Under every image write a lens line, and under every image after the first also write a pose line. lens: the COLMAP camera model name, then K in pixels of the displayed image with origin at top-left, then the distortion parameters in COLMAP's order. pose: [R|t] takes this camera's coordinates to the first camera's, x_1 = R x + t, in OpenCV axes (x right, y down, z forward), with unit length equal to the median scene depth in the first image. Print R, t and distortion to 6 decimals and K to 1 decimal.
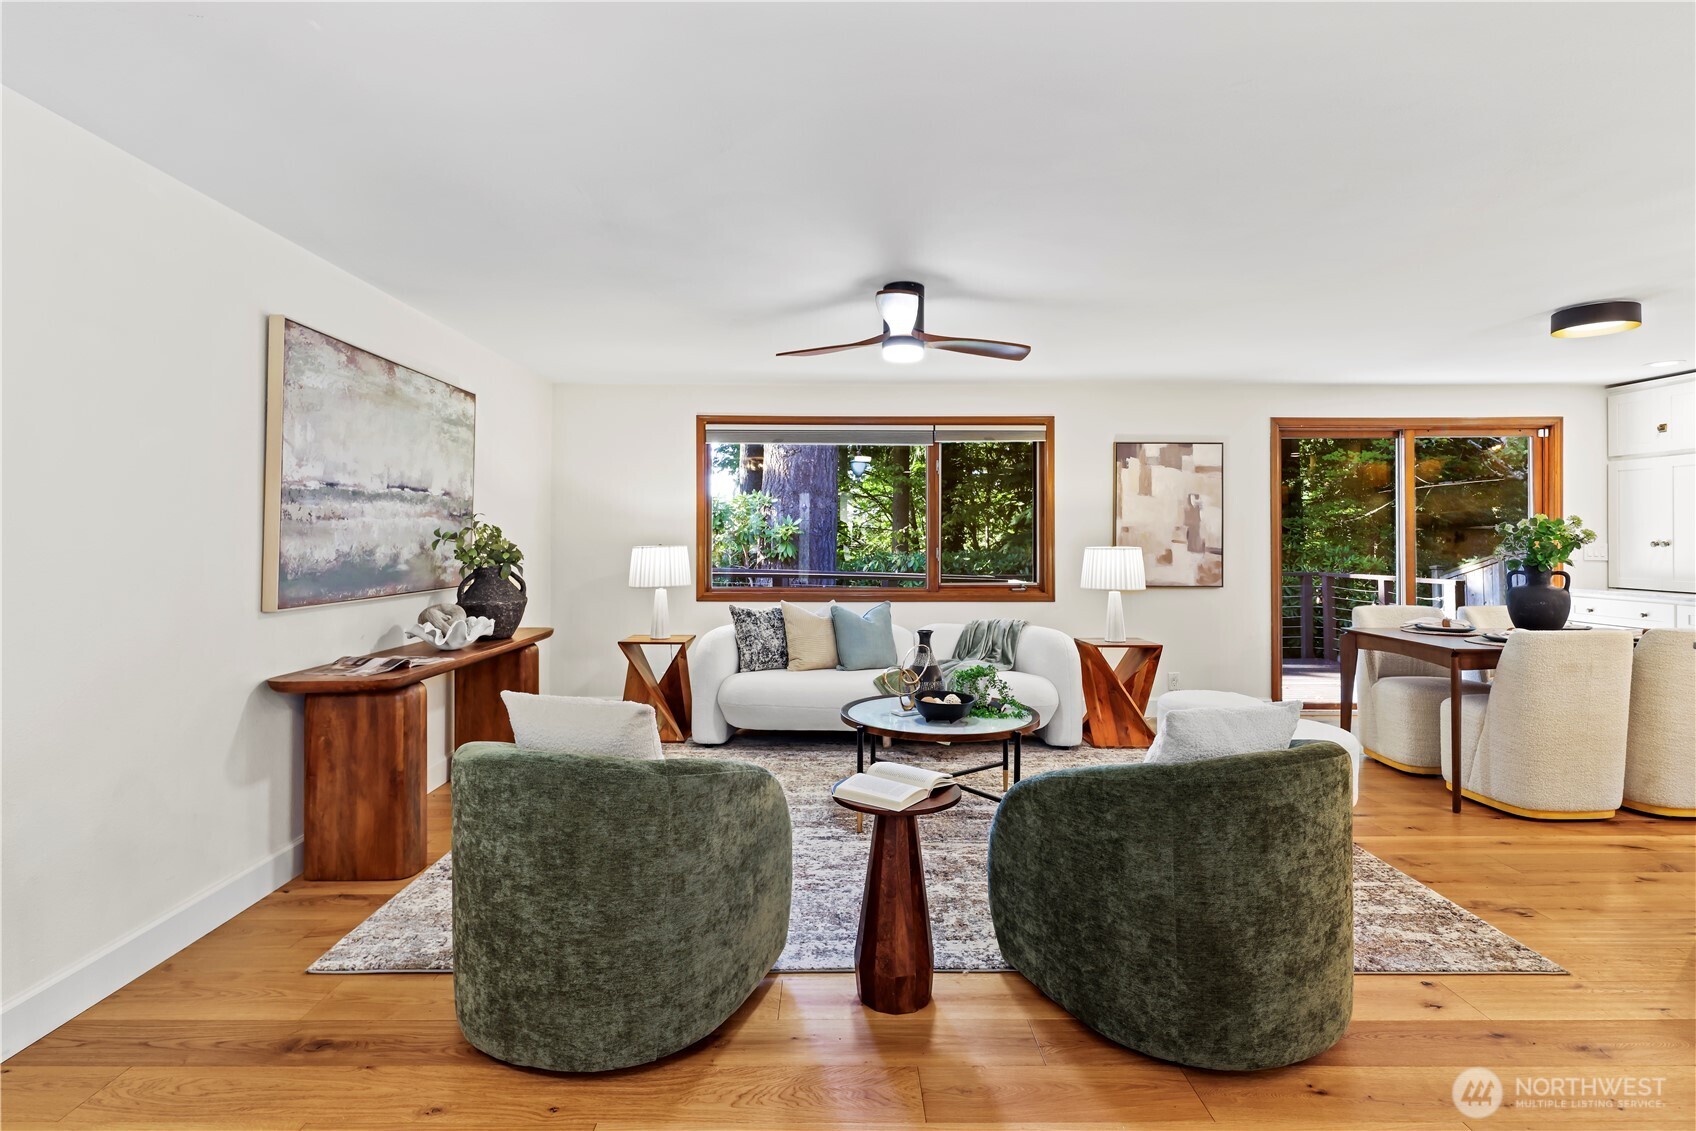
lens RADIAL K [[826.6, 0, 835.0], [0, 826.6, 528.8], [0, 0, 1]] dist [0.004086, -0.005152]
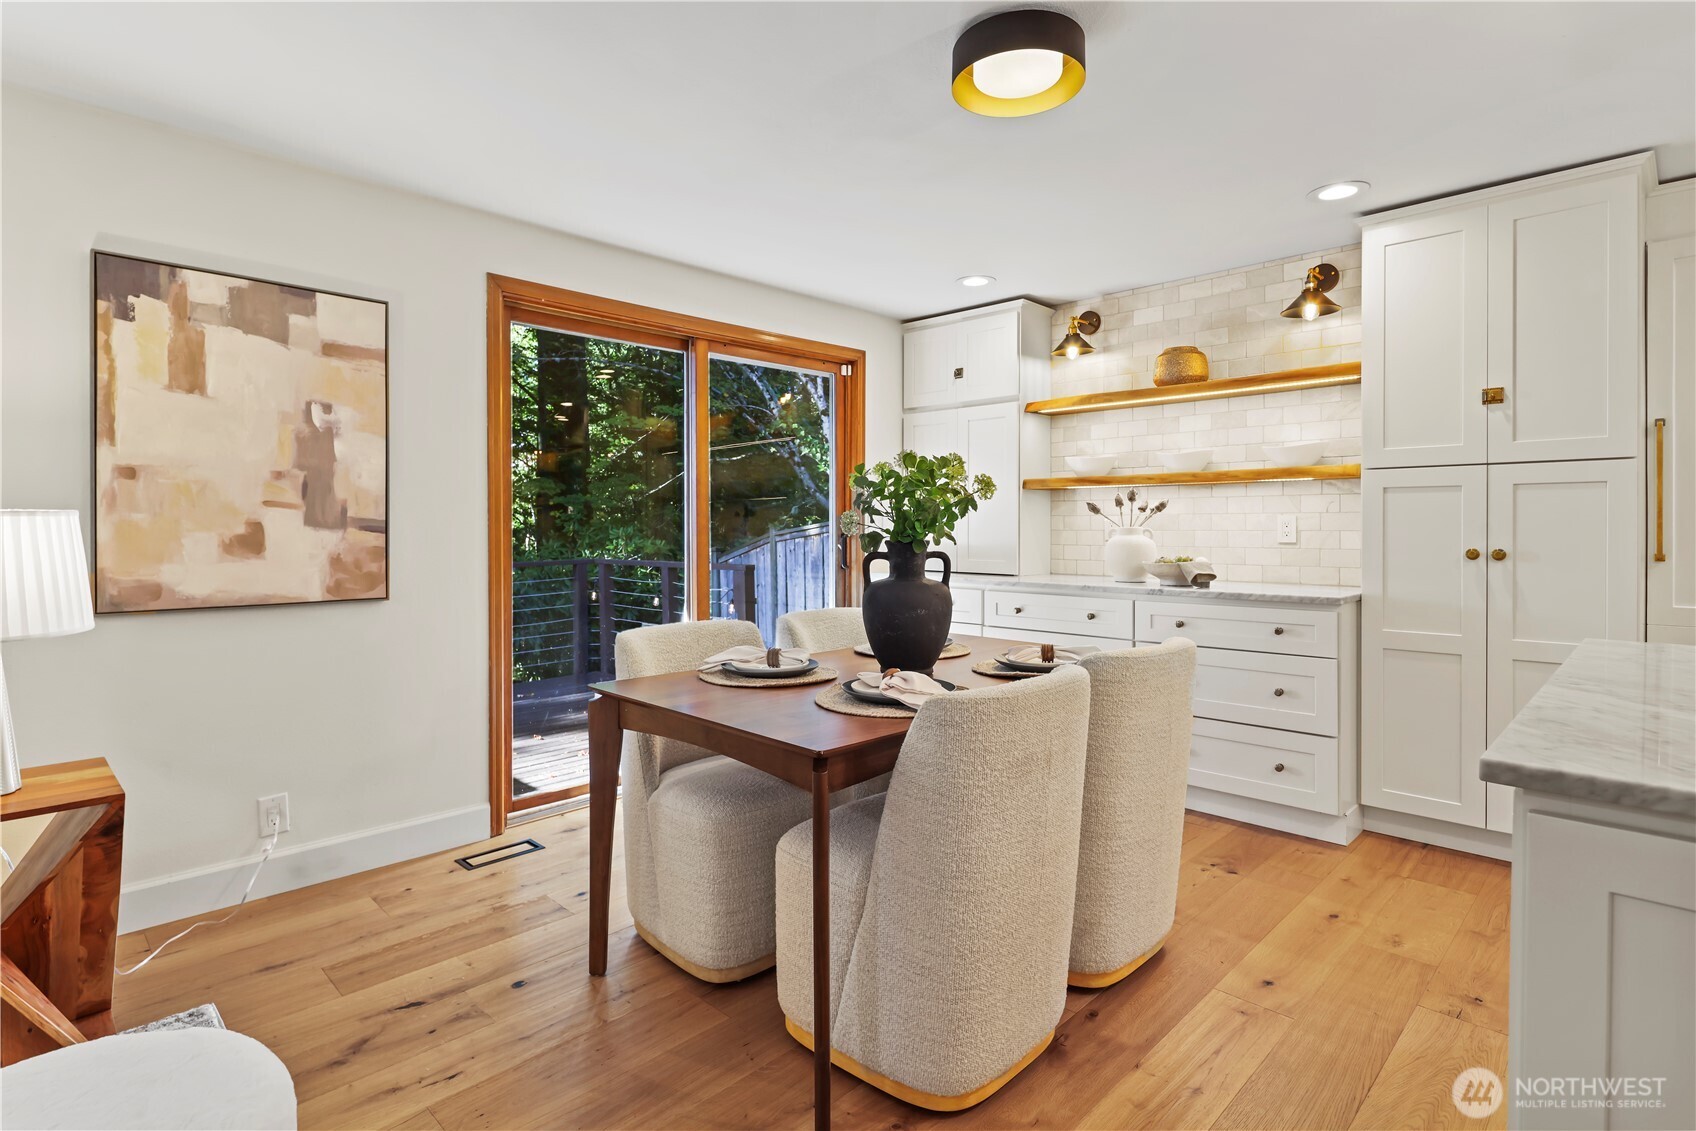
lens RADIAL K [[826.6, 0, 829.1], [0, 826.6, 539.6], [0, 0, 1]] dist [0.004086, -0.005152]
pose [[0.710913, -0.014371, 0.703133, 0.423630], [-0.005363, 0.999651, 0.025854, 0.028898], [-0.703259, -0.022151, 0.710588, 0.642262]]
